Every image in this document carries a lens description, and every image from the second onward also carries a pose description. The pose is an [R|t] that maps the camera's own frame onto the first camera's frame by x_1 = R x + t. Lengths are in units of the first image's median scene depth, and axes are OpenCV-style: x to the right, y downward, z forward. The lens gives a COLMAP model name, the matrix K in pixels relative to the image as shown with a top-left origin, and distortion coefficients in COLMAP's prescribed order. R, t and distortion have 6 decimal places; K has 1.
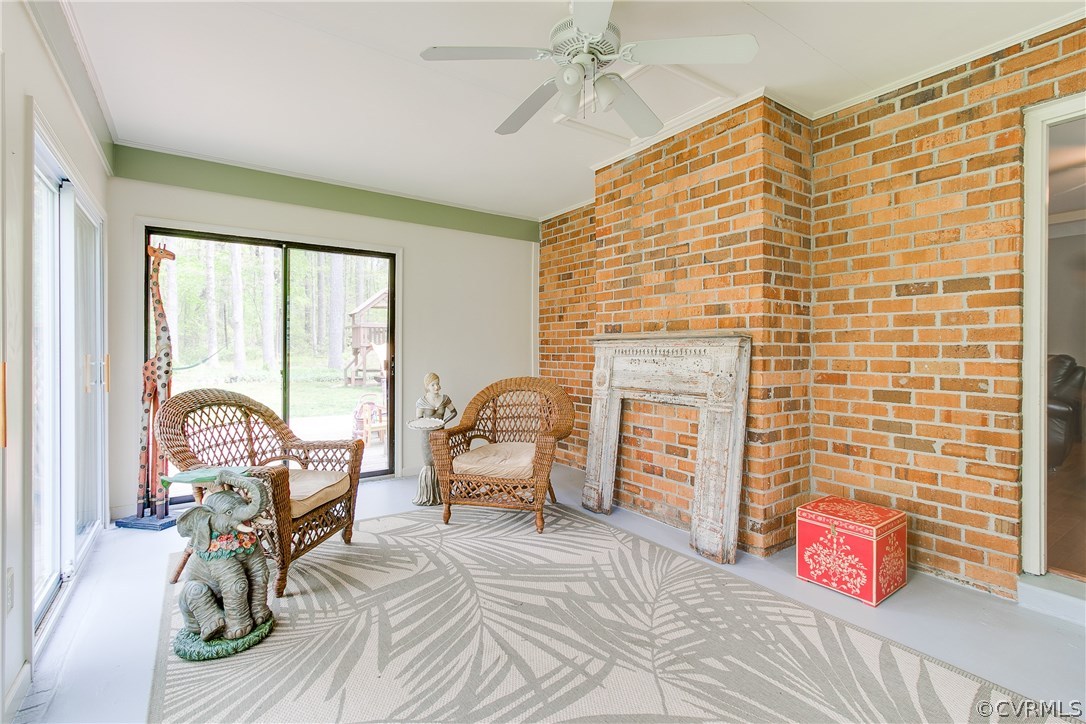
lens RADIAL K [[498.8, 0, 544.3], [0, 498.8, 351.4], [0, 0, 1]] dist [-0.002251, 0.000591]
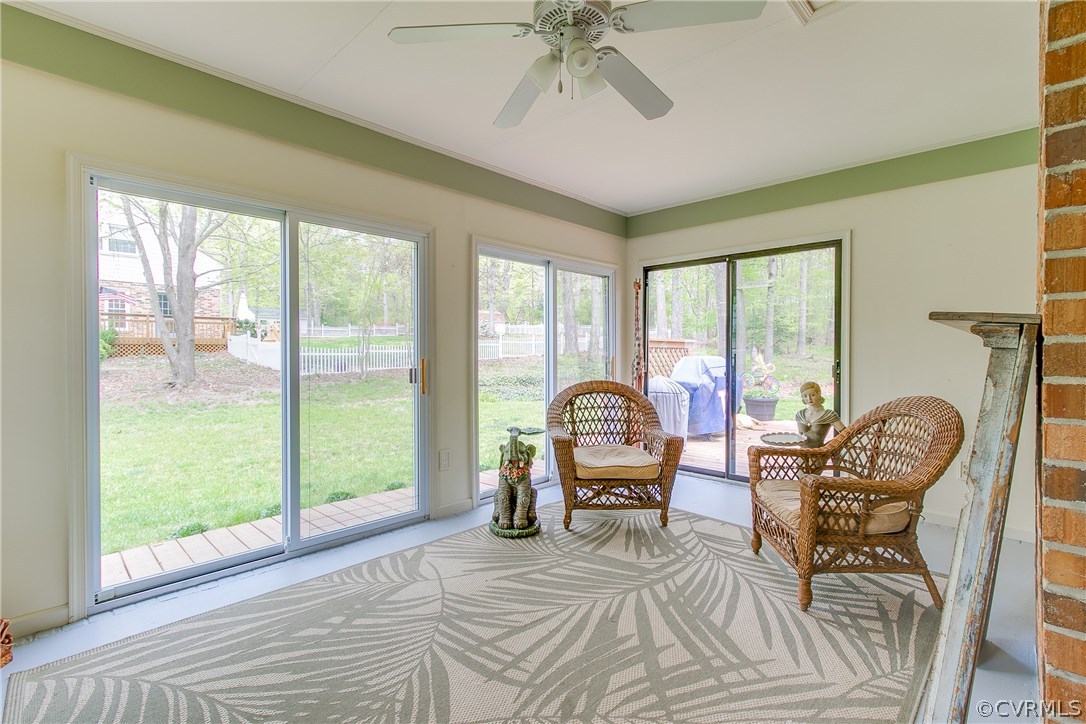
lens RADIAL K [[498.8, 0, 547.7], [0, 498.8, 362.8], [0, 0, 1]] dist [-0.002251, 0.000591]
pose [[0.181139, 0.017180, -0.983307, 0.635268], [-0.001259, 0.999851, 0.017237, -0.002083], [0.983457, -0.001885, 0.181133, 0.521782]]
